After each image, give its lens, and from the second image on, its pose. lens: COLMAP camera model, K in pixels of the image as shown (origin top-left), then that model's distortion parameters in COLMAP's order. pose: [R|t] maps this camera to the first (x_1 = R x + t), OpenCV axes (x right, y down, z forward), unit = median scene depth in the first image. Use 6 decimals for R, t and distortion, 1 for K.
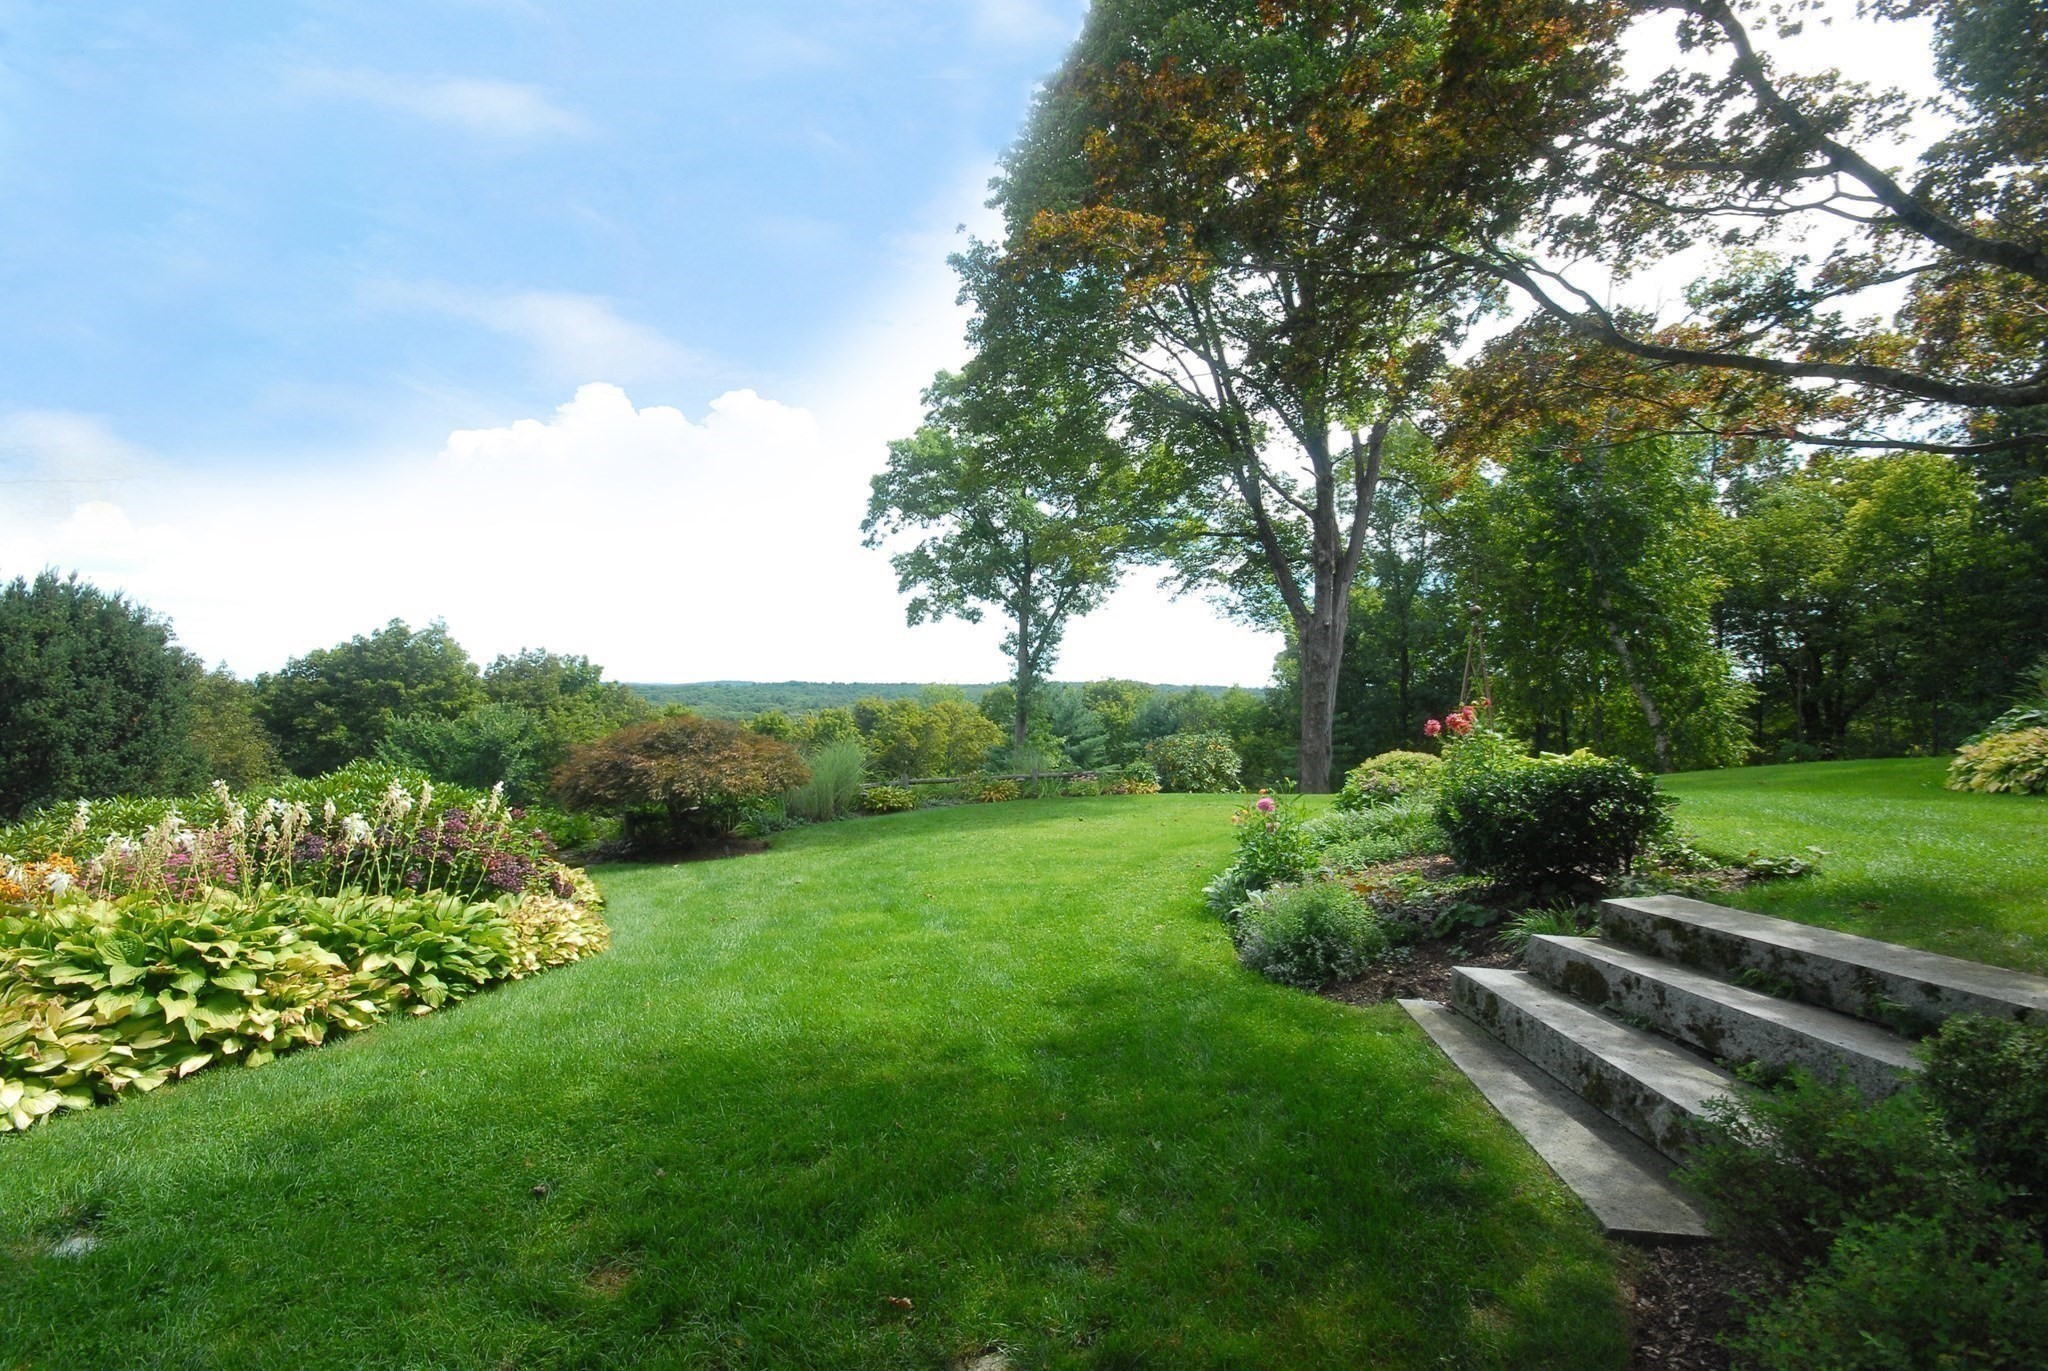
lens RADIAL K [[895.7, 0, 1023.8], [0, 895.7, 694.0], [0, 0, 1]] dist [0.010531, 0.000112]
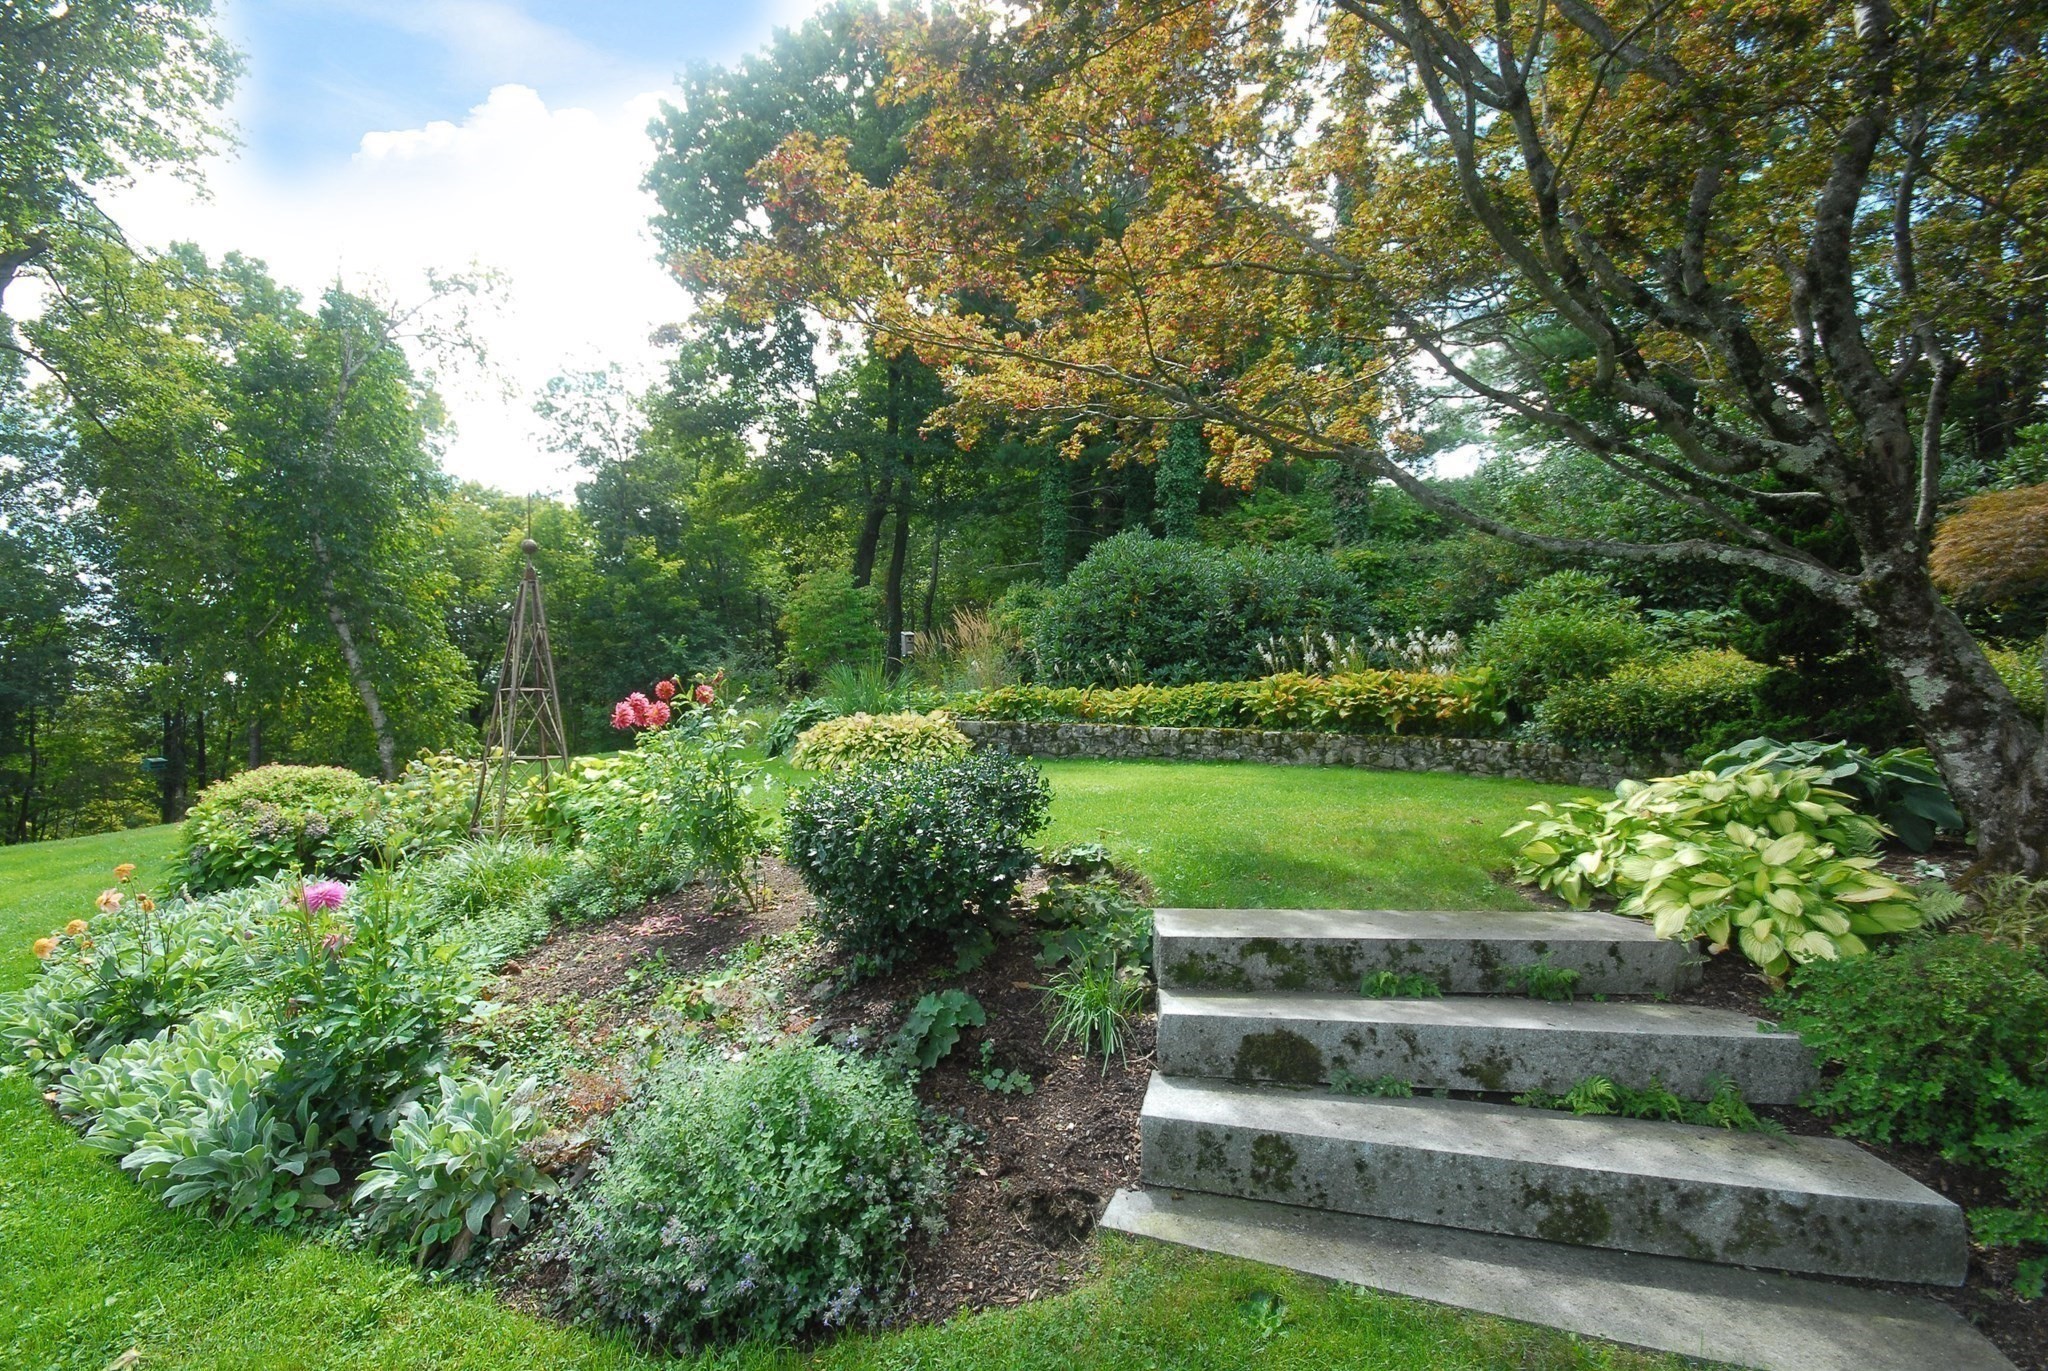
lens RADIAL K [[895.7, 0, 1024.2], [0, 895.7, 684.3], [0, 0, 1]] dist [0.010531, 0.000112]
pose [[0.254114, 0.030042, 0.966708, -0.119542], [-0.016194, 0.999510, -0.026805, 0.046738], [-0.967039, -0.008843, 0.254476, 1.000395]]
